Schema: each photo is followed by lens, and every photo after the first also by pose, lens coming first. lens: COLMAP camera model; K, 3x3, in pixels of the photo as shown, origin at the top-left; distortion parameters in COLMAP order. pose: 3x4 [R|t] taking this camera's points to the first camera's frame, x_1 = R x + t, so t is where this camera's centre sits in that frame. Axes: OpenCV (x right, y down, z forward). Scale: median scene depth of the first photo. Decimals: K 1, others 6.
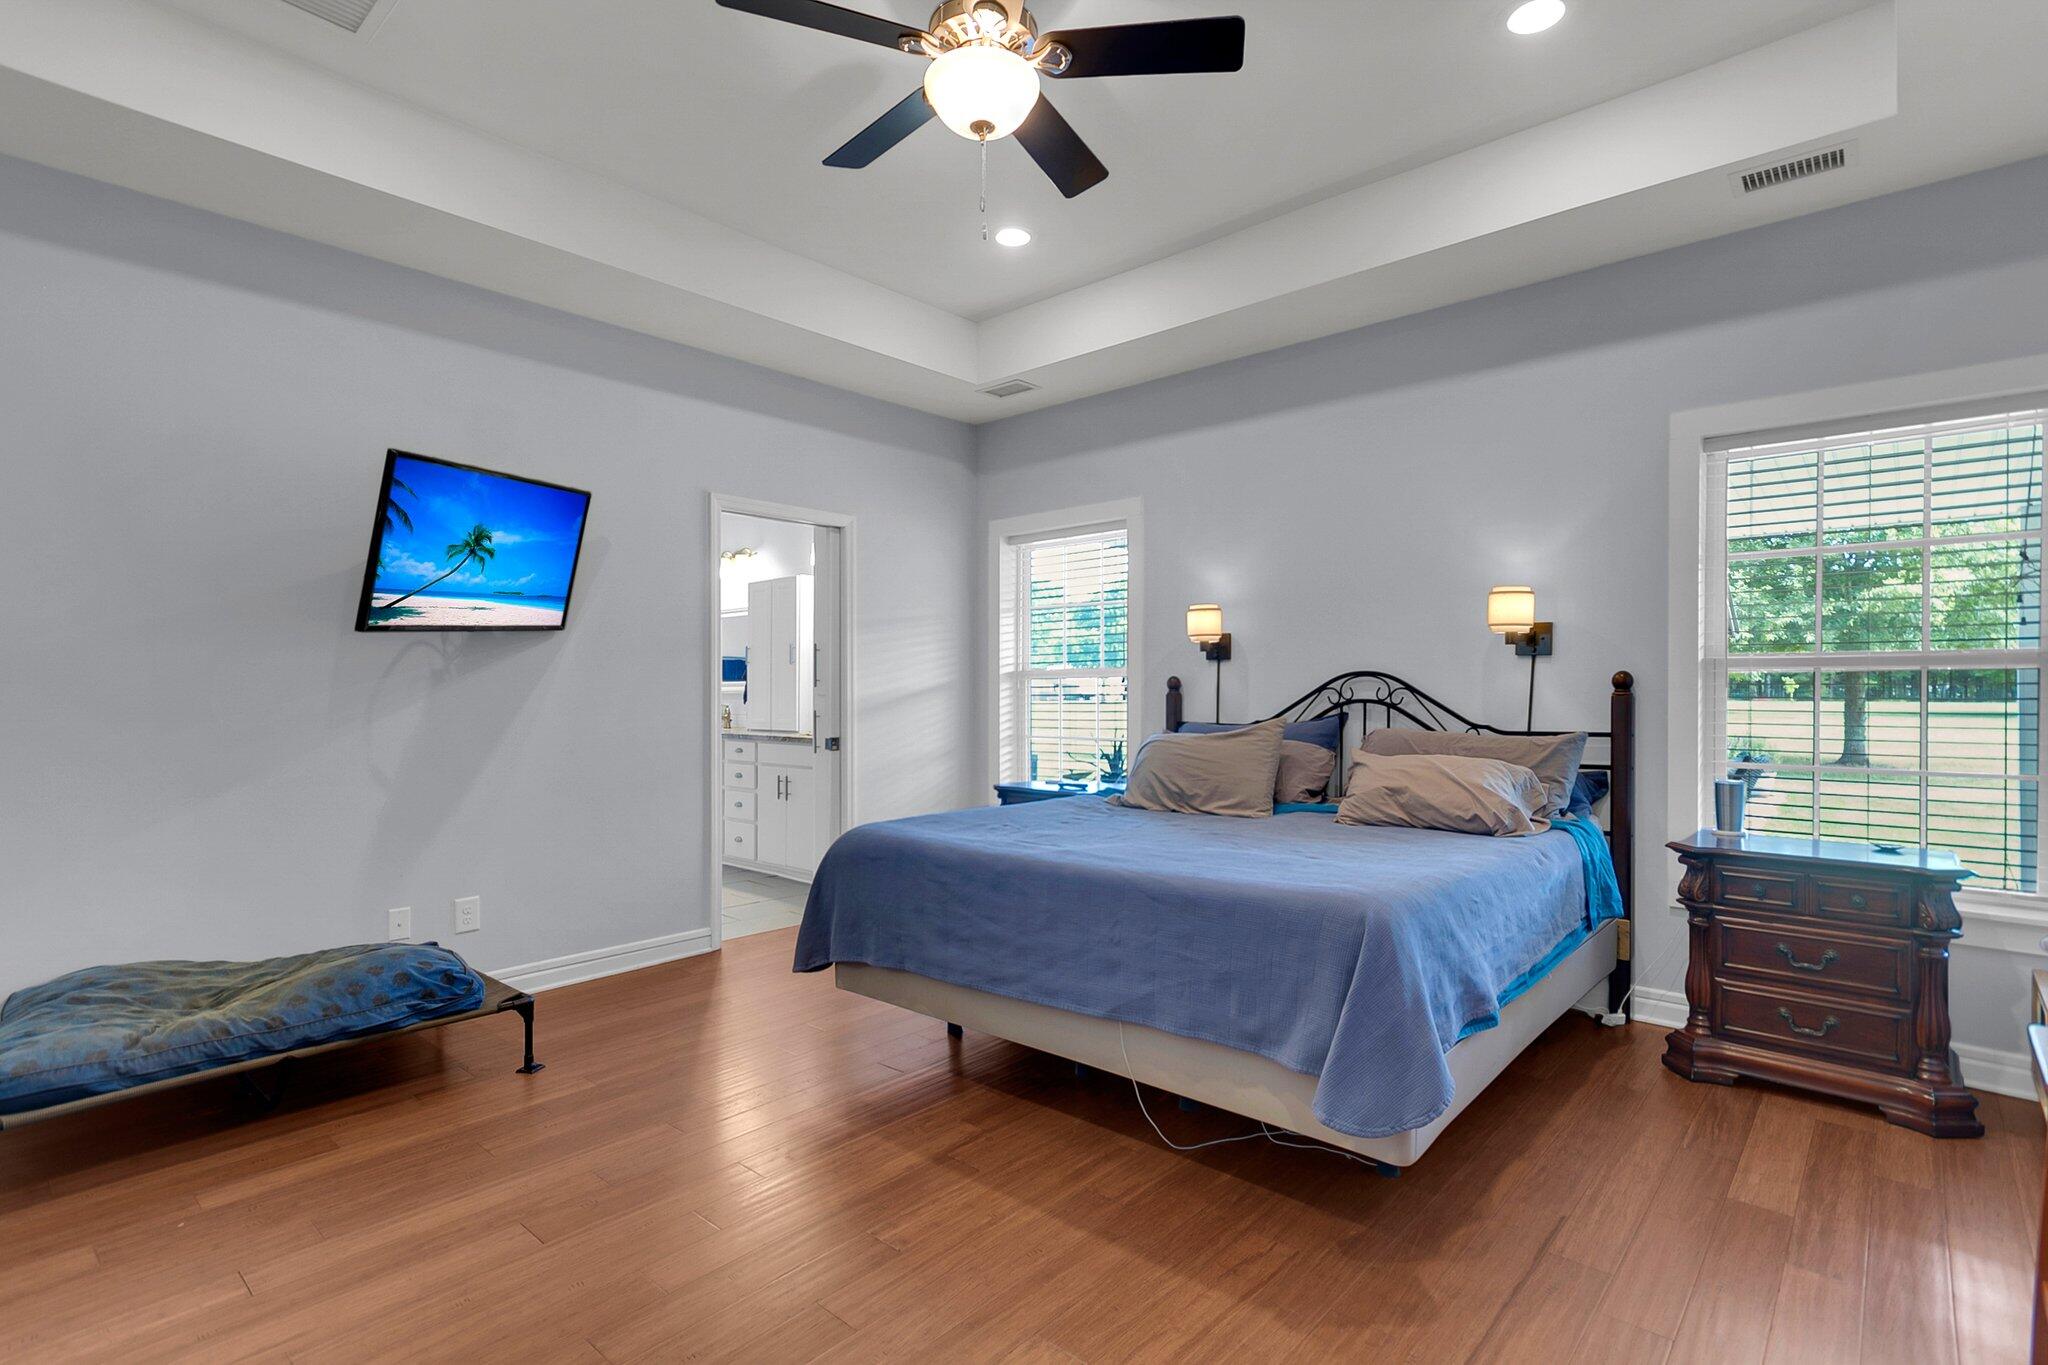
lens RADIAL K [[988.6, 0, 1032.2], [0, 988.6, 686.7], [0, 0, 1]] dist [0.000441, 0.000283]
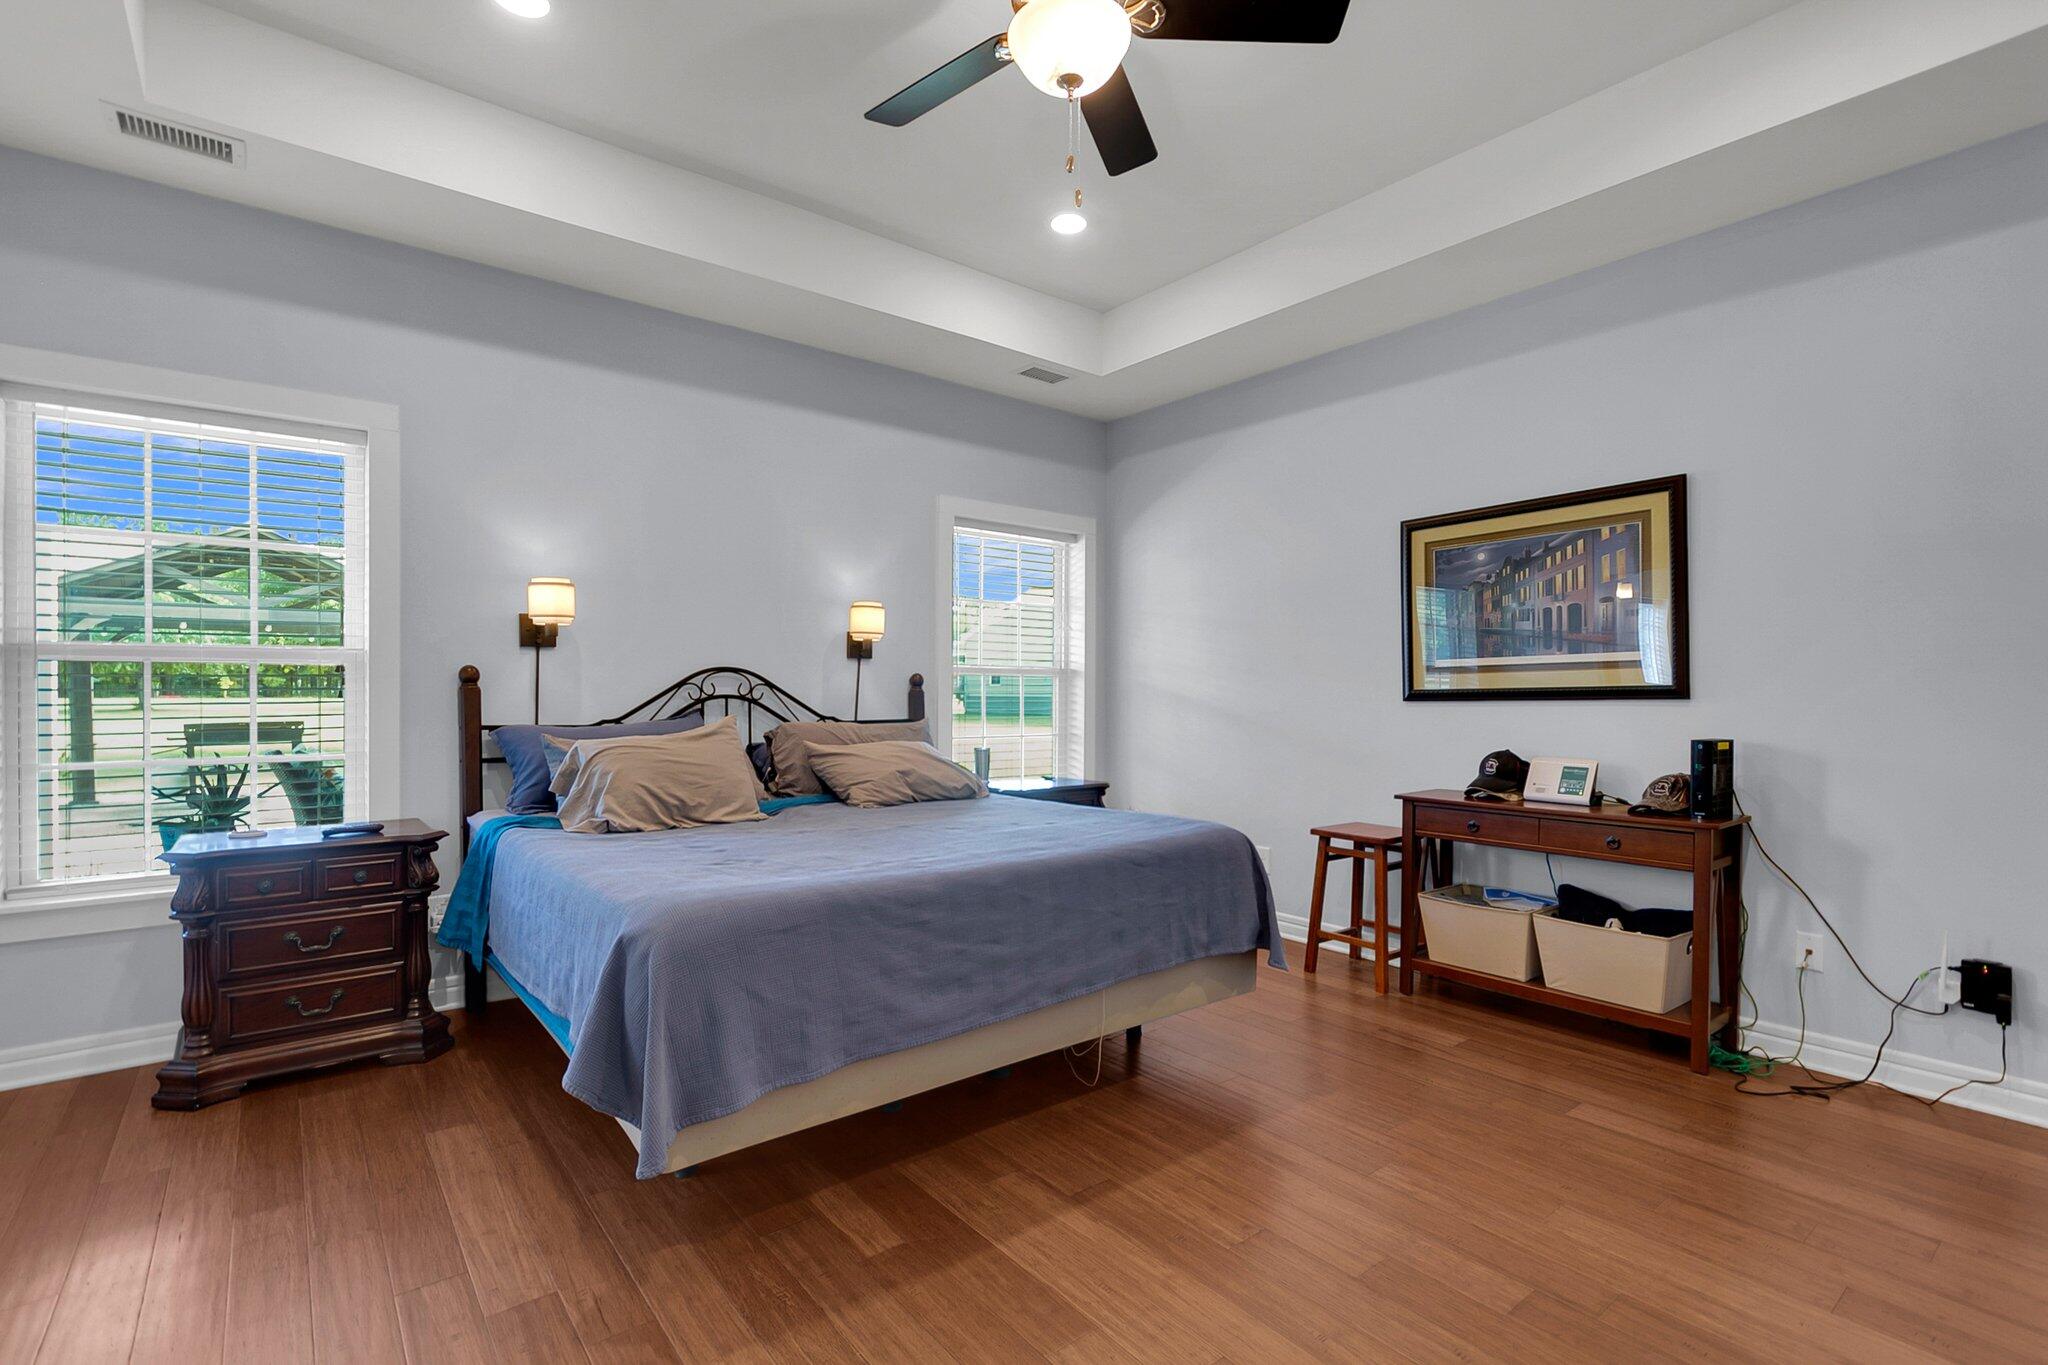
lens RADIAL K [[953.1, 0, 1024.0], [0, 953.1, 682.5], [0, 0, 1]] dist [0.046522, 0.000198]
pose [[0.181369, 0.007566, 0.983386, -0.576489], [-0.012043, 0.999913, -0.005472, 0.001762], [-0.983341, -0.010851, 0.181445, 0.521862]]
